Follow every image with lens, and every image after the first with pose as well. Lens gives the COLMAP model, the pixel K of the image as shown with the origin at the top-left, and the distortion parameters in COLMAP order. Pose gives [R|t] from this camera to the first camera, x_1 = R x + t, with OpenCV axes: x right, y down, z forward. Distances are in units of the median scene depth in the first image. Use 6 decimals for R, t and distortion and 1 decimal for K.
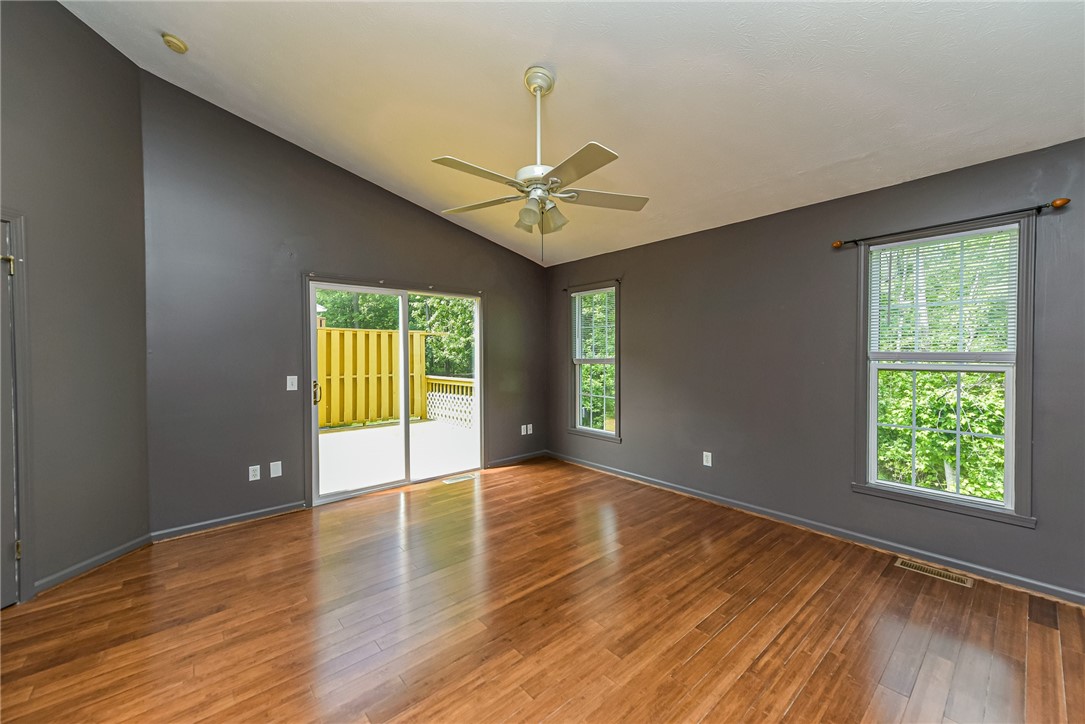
lens RADIAL K [[423.9, 0, 549.5], [0, 423.9, 359.8], [0, 0, 1]] dist [0.013071, 0.000108]
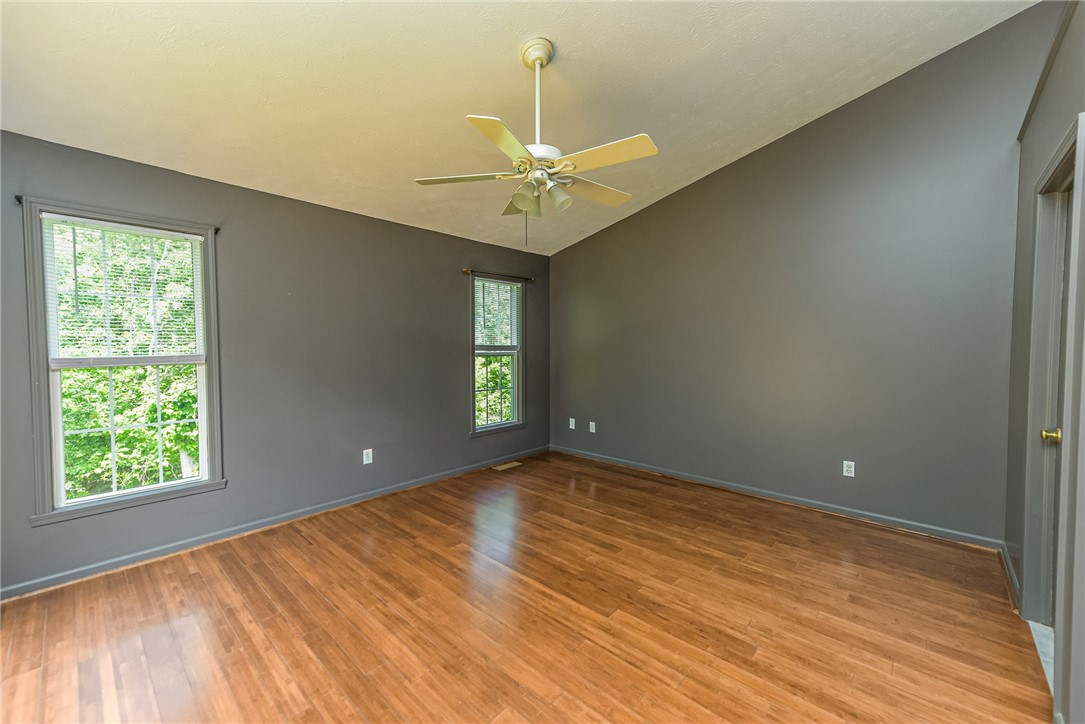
lens RADIAL K [[423.9, 0, 549.5], [0, 423.9, 359.8], [0, 0, 1]] dist [0.013071, 0.000108]
pose [[-0.112052, -0.031388, 0.993207, -0.873784], [0.020138, 0.999224, 0.033851, -0.013615], [-0.993498, 0.023794, -0.111332, 0.972017]]
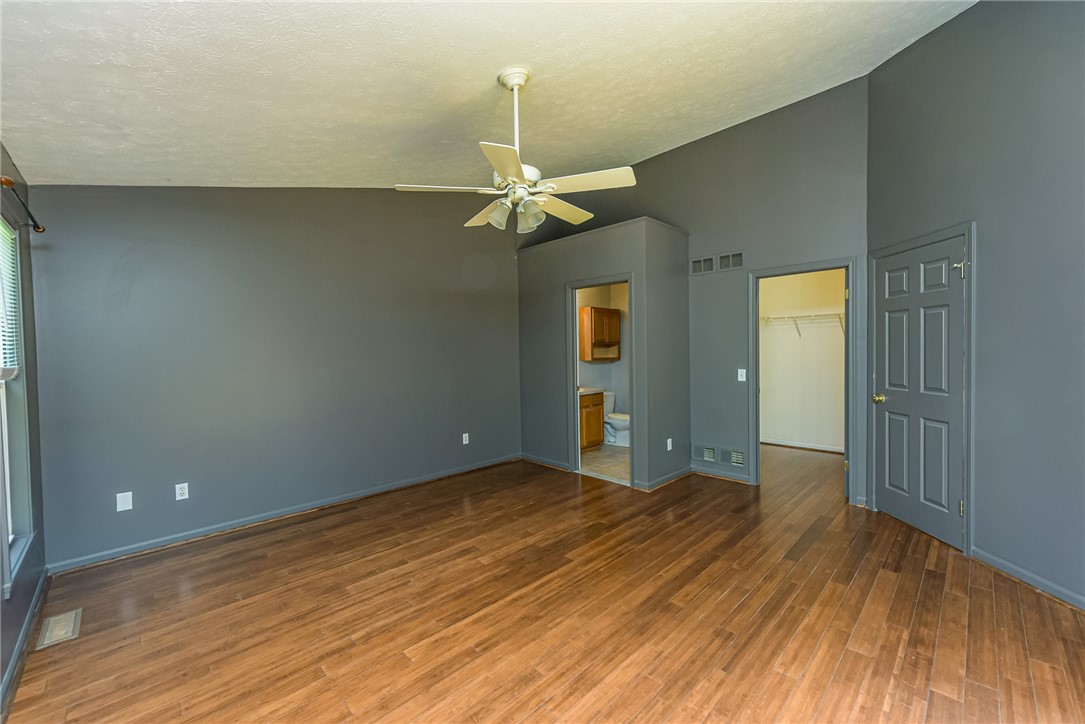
lens RADIAL K [[431.8, 0, 545.7], [0, 431.8, 354.7], [0, 0, 1]] dist [-0.000830, -0.000132]
pose [[-0.998523, 0.026547, -0.047409, -0.029571], [0.025154, 0.999241, 0.029759, -0.040214], [0.048163, 0.028523, -0.998432, 1.802811]]
